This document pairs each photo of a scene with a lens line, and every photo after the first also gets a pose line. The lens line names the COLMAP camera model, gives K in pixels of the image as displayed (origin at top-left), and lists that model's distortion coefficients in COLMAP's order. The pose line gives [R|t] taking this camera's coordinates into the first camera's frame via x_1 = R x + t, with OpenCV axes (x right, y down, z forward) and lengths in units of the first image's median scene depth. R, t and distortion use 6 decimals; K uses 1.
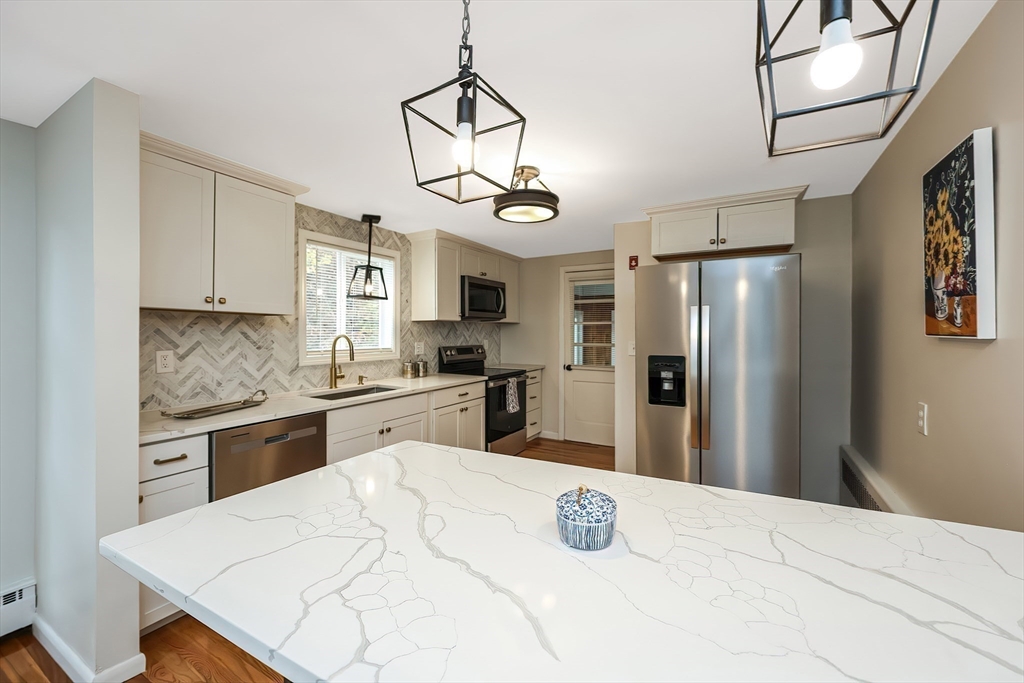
lens RADIAL K [[419.1, 0, 520.7], [0, 419.1, 334.7], [0, 0, 1]] dist [-0.006519, 0.000100]
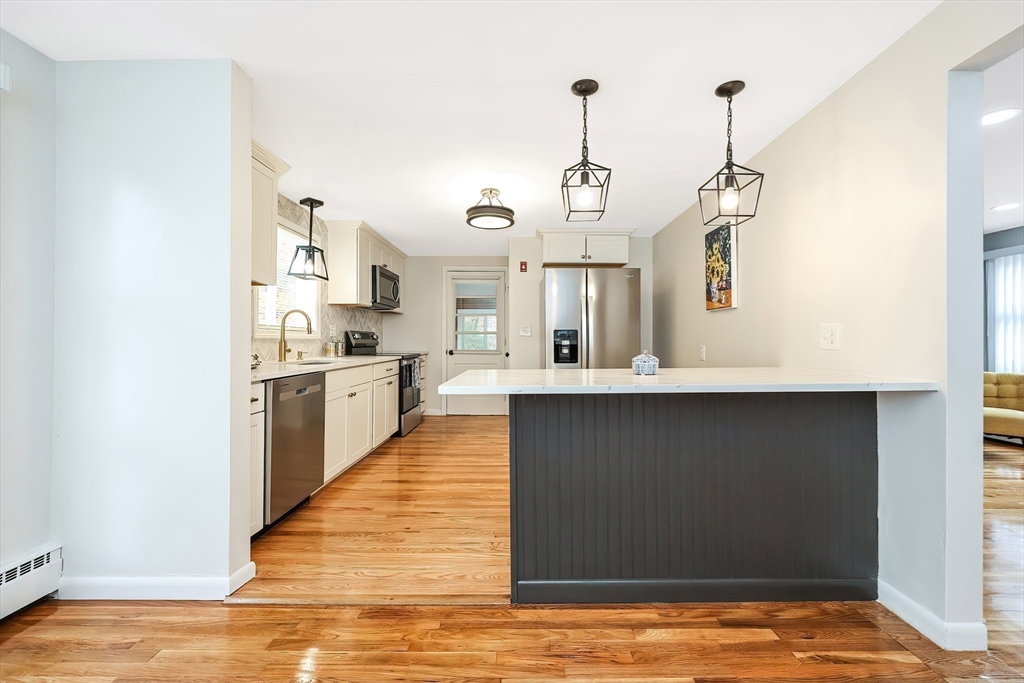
lens RADIAL K [[419.1, 0, 527.8], [0, 419.1, 344.6], [0, 0, 1]] dist [-0.006519, 0.000100]
pose [[0.871874, -0.001046, 0.489729, -0.424947], [0.000196, 0.999998, 0.001786, 0.084656], [-0.489730, -0.001461, 0.871873, -0.201142]]
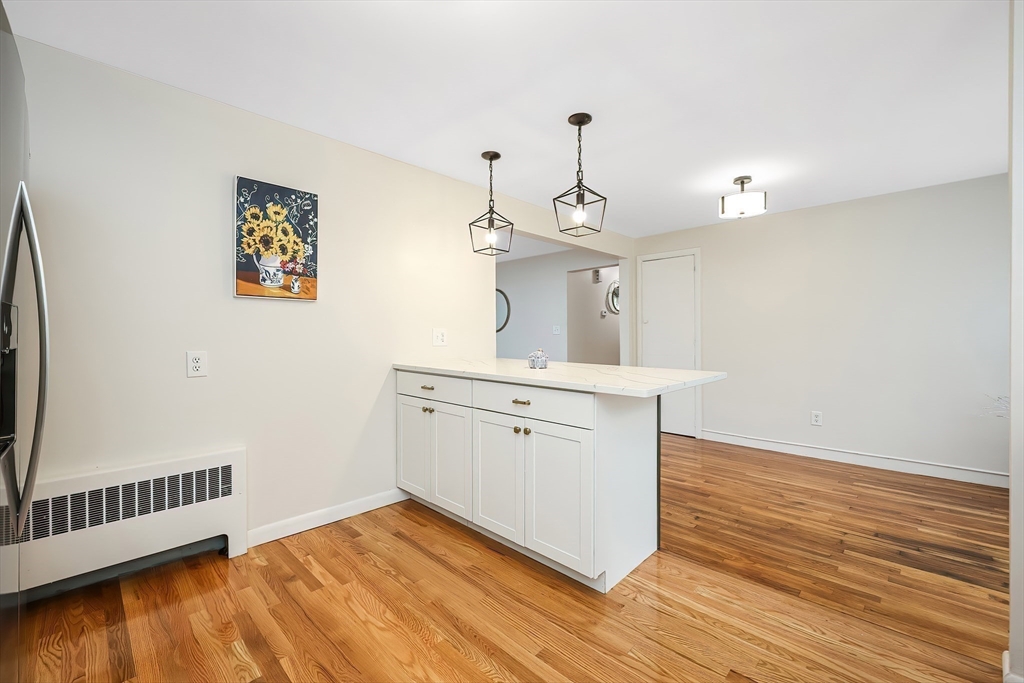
lens RADIAL K [[419.1, 0, 510.8], [0, 419.1, 337.1], [0, 0, 1]] dist [-0.006519, 0.000100]
pose [[-0.967889, 0.003301, 0.251356, -0.104223], [0.006156, 0.999925, 0.010575, 0.063389], [-0.251303, 0.011782, -0.967837, 1.039280]]
